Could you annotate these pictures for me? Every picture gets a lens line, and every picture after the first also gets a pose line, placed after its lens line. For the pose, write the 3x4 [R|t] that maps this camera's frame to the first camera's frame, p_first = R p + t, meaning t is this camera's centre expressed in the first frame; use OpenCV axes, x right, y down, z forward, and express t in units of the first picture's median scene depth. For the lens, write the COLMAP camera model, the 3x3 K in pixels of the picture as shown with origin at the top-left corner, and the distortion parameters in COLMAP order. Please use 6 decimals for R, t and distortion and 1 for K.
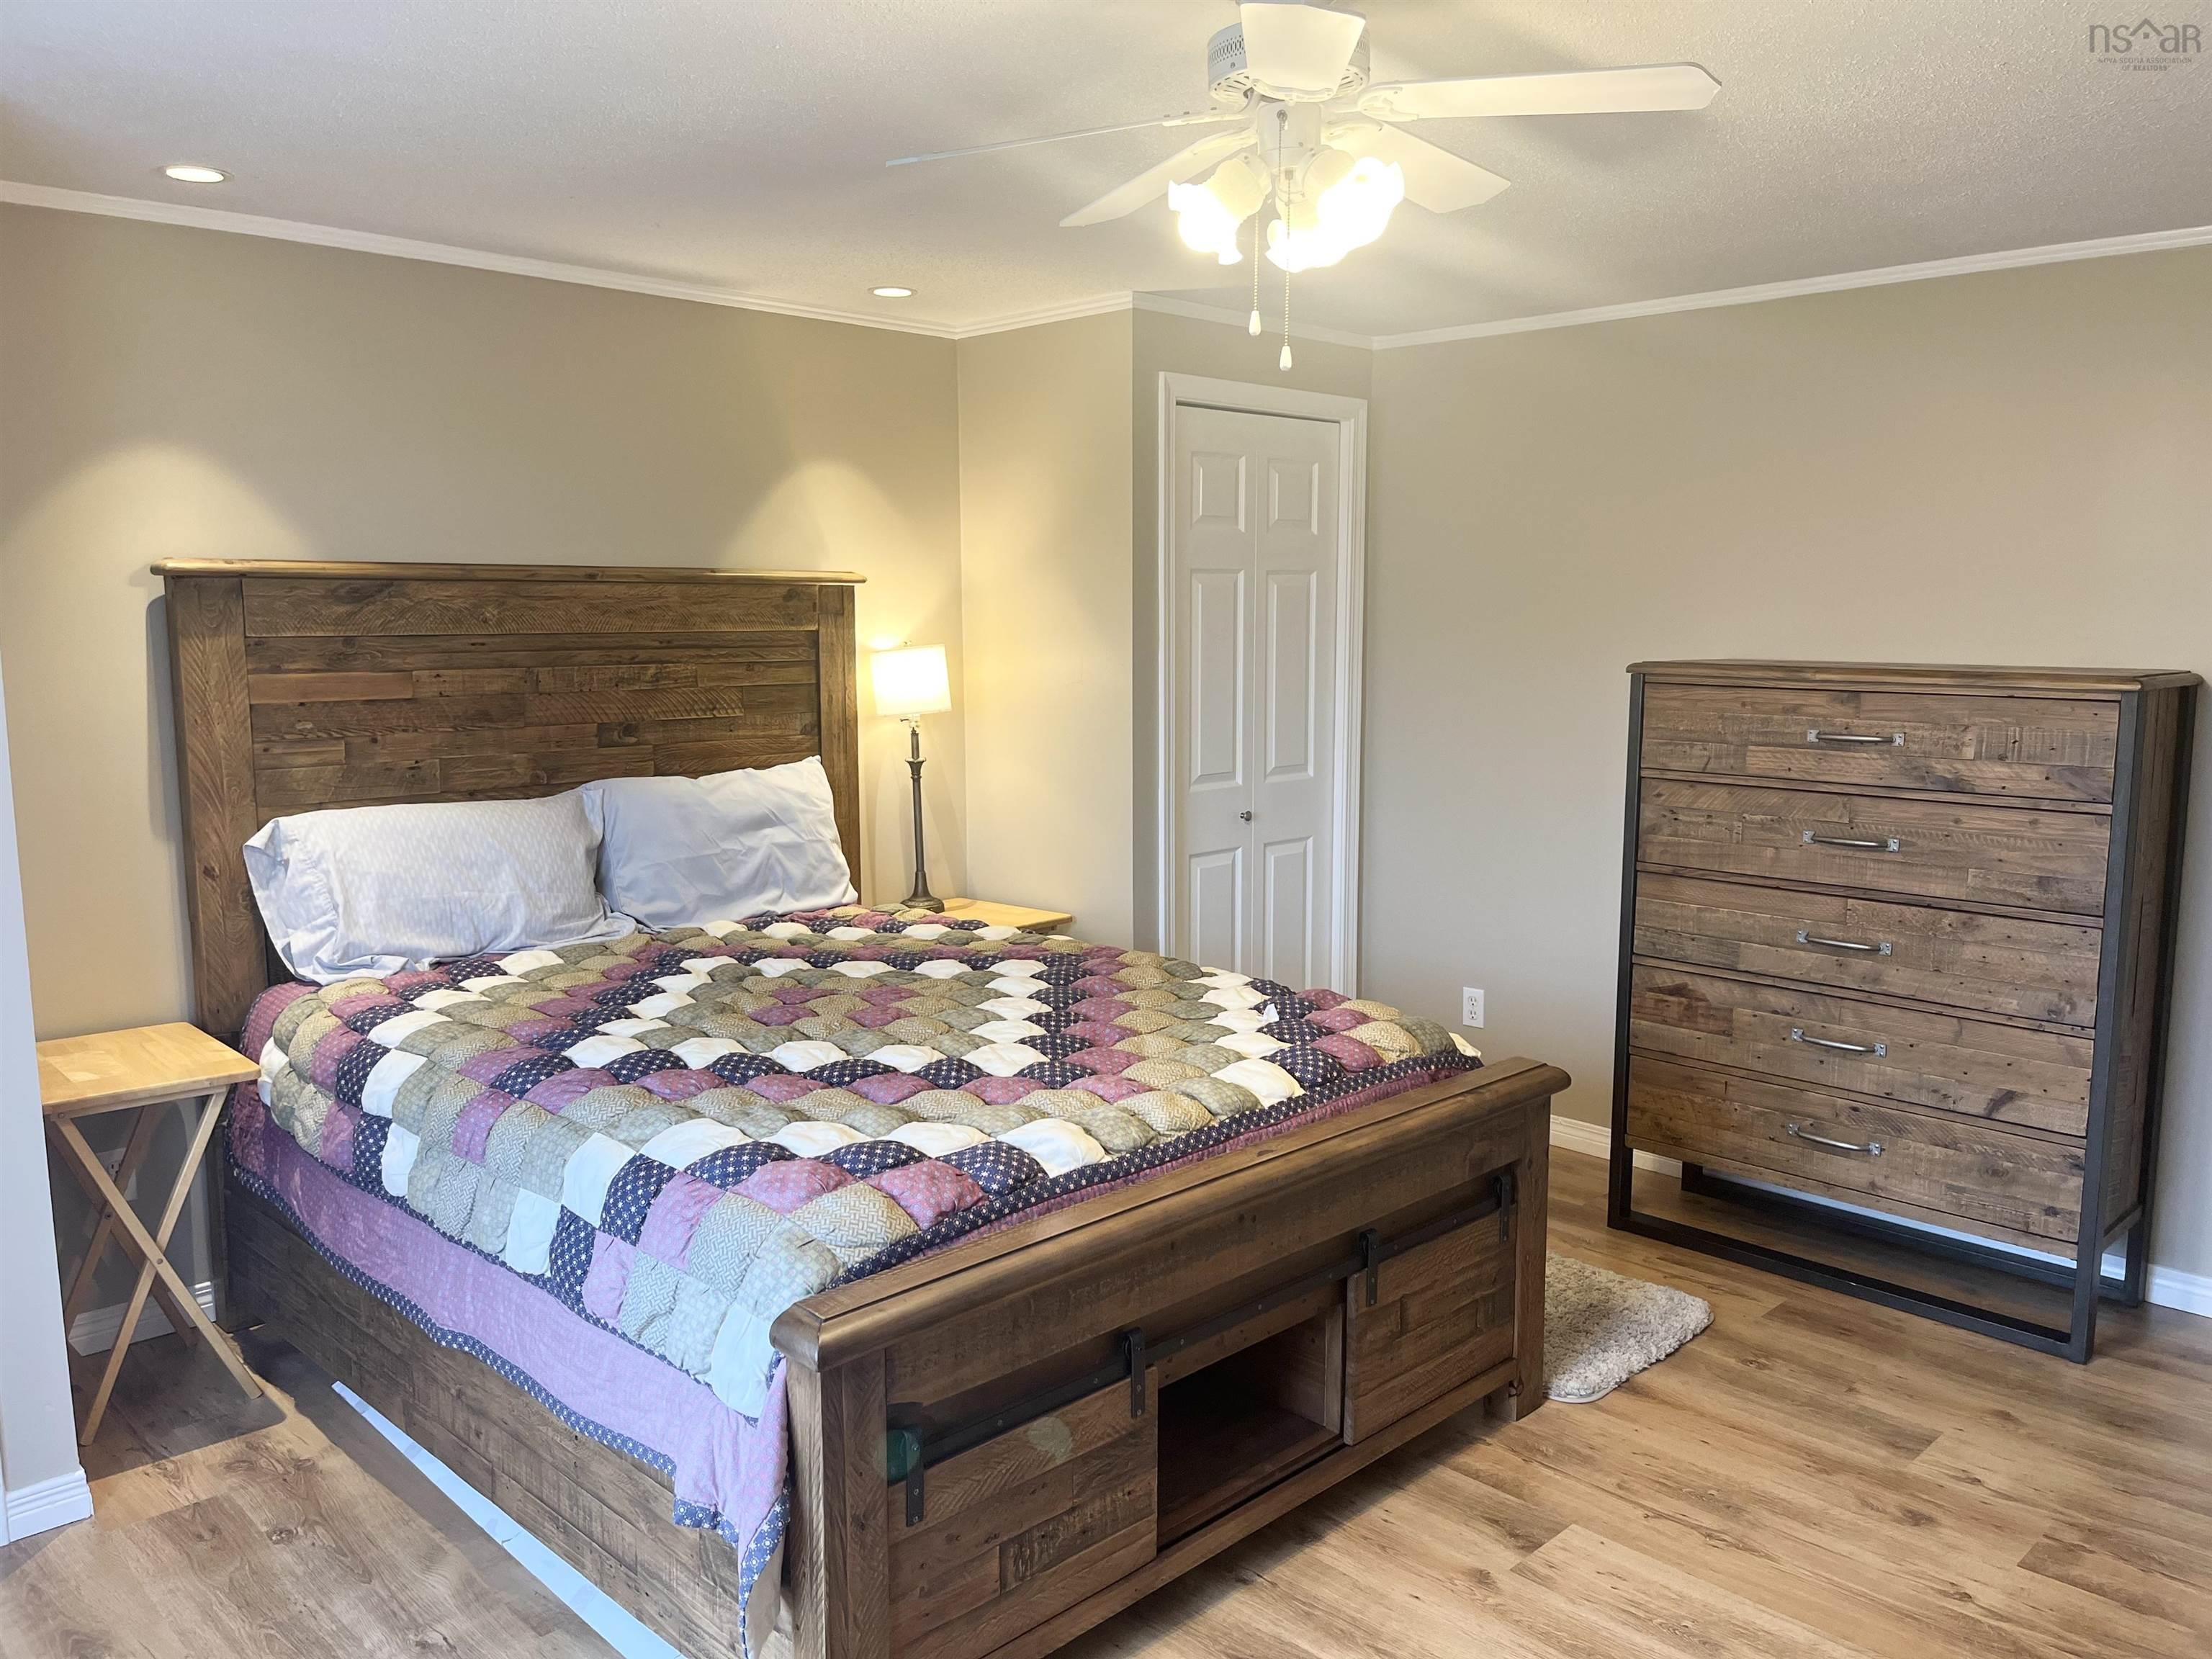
lens RADIAL K [[1675.0, 0, 1119.6], [0, 1675.0, 826.6], [0, 0, 1]] dist [0.031662, -0.018420]
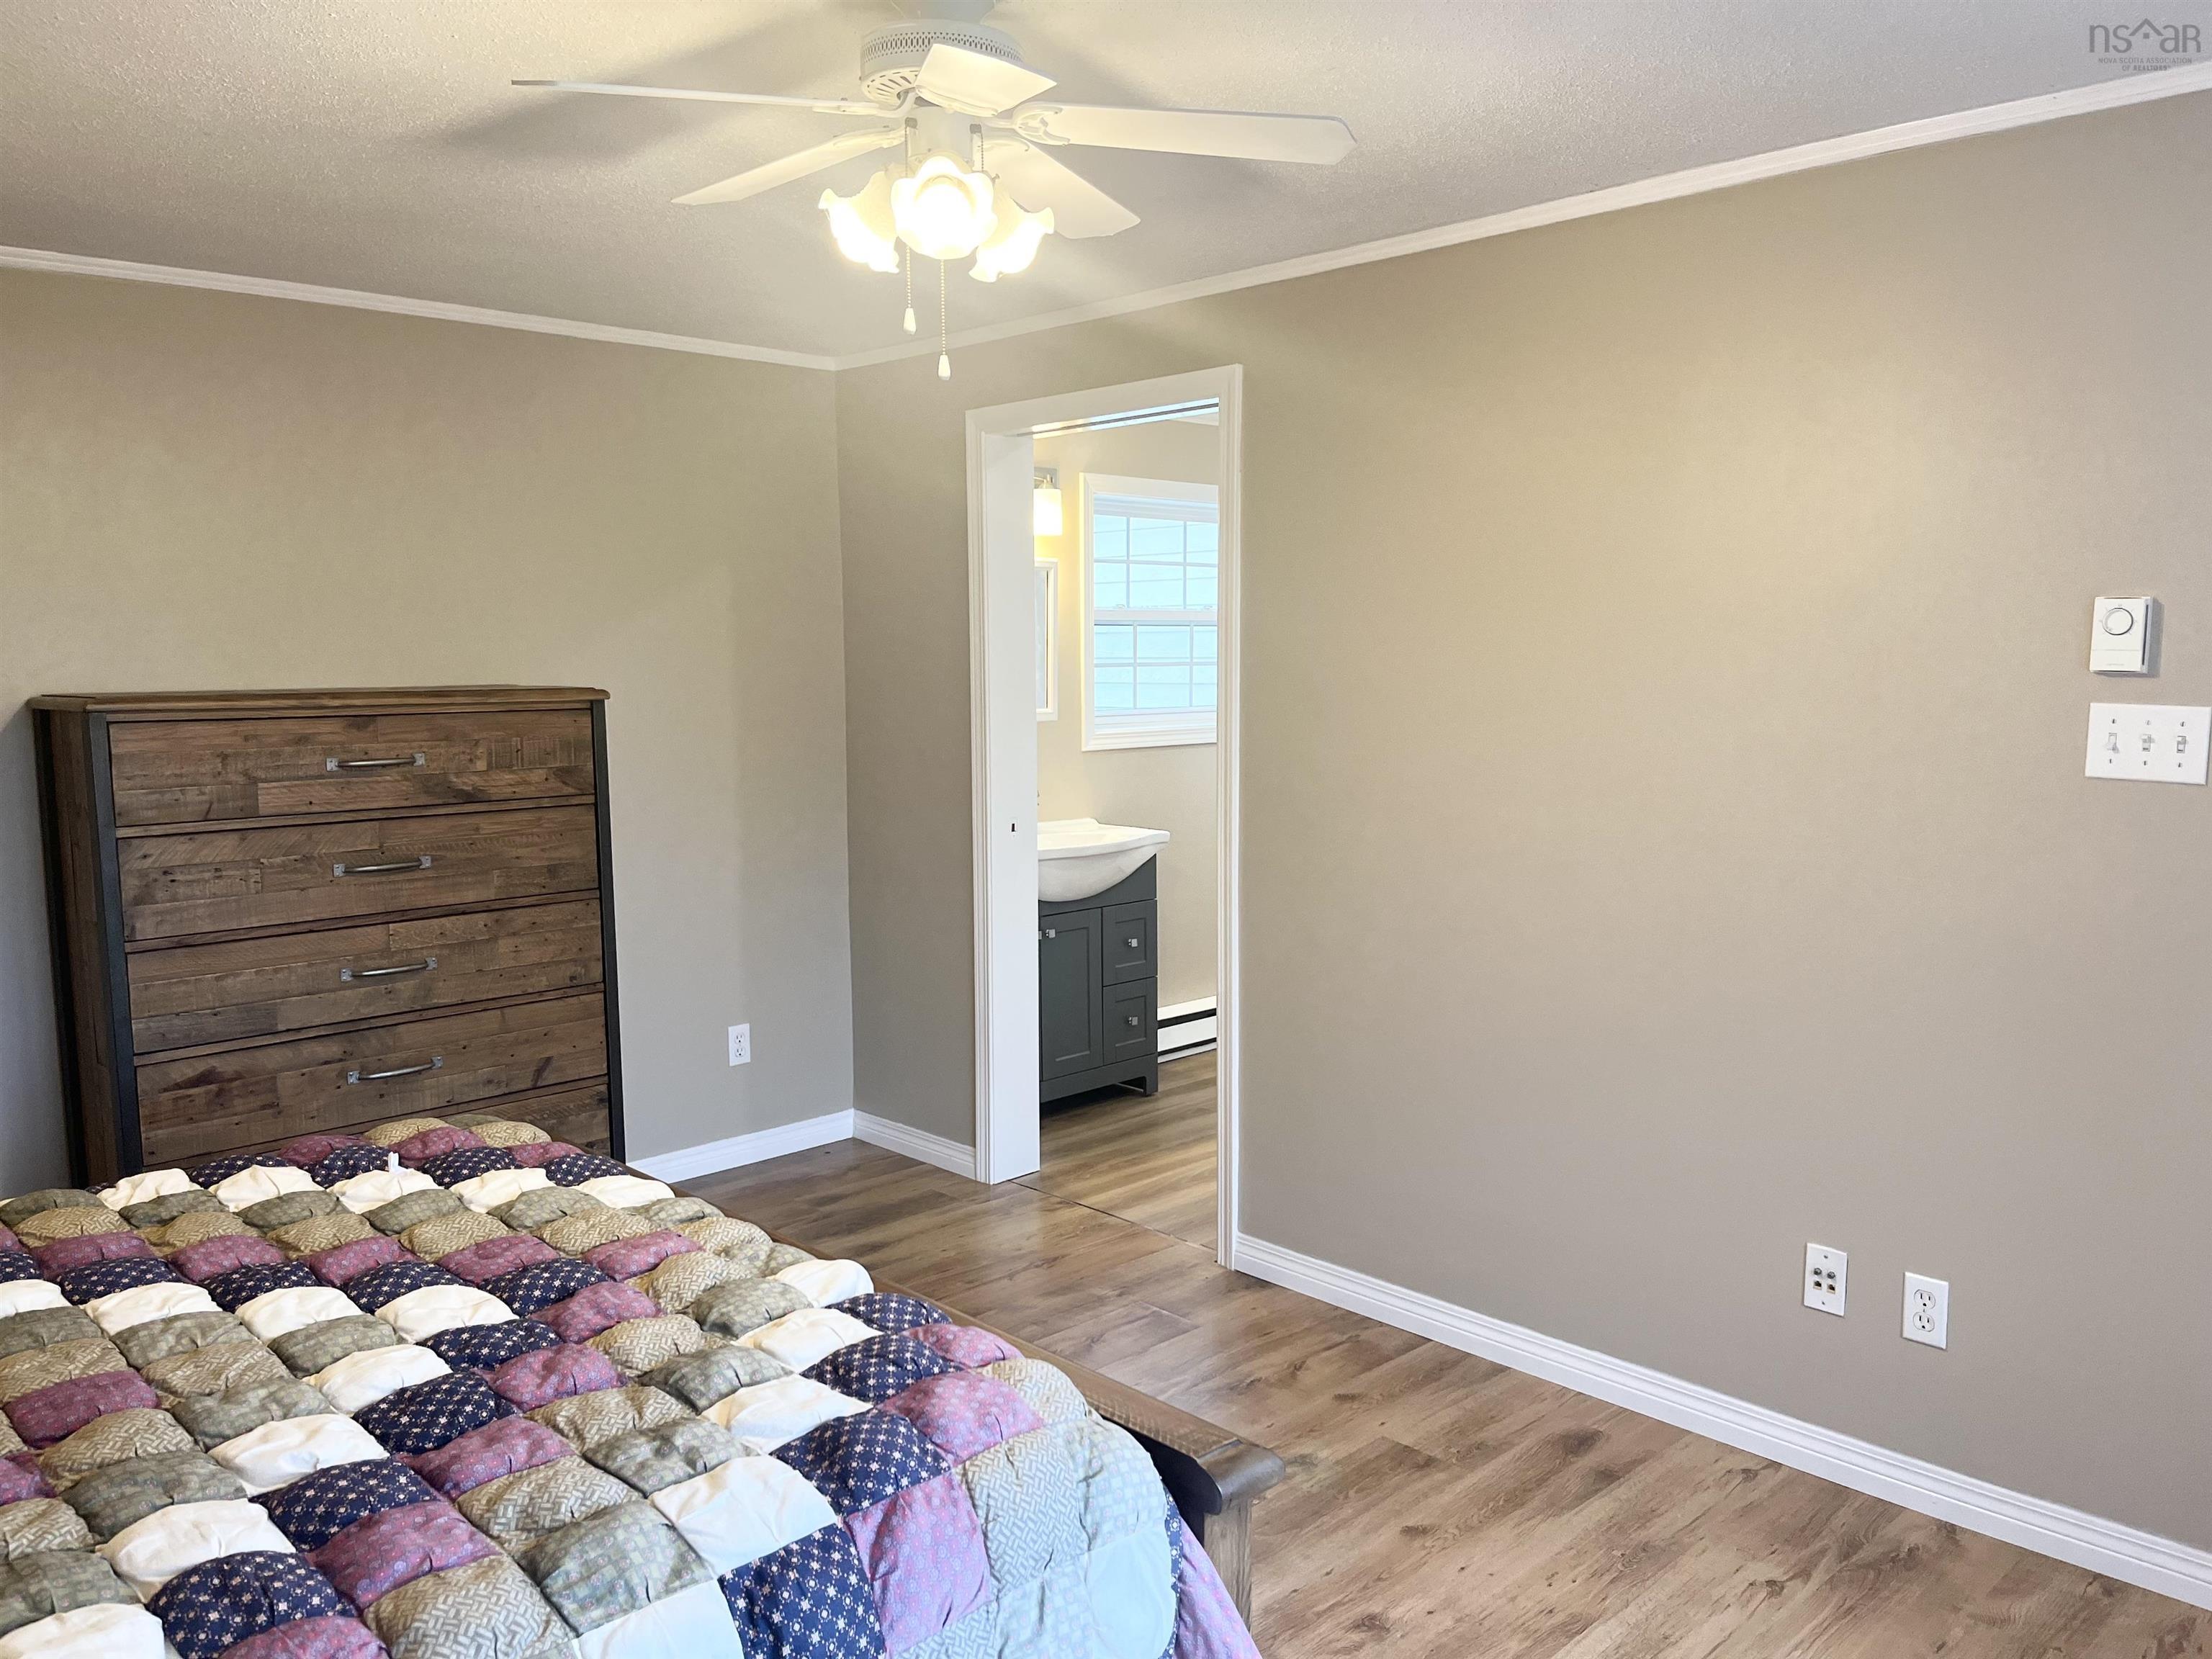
lens RADIAL K [[1675.0, 0, 1119.9], [0, 1675.0, 835.3], [0, 0, 1]] dist [0.031662, -0.018420]
pose [[0.004261, -0.116177, 0.993219, -0.558927], [0.135547, 0.984129, 0.114532, -0.065725], [-0.990762, 0.134139, 0.019941, 0.563762]]
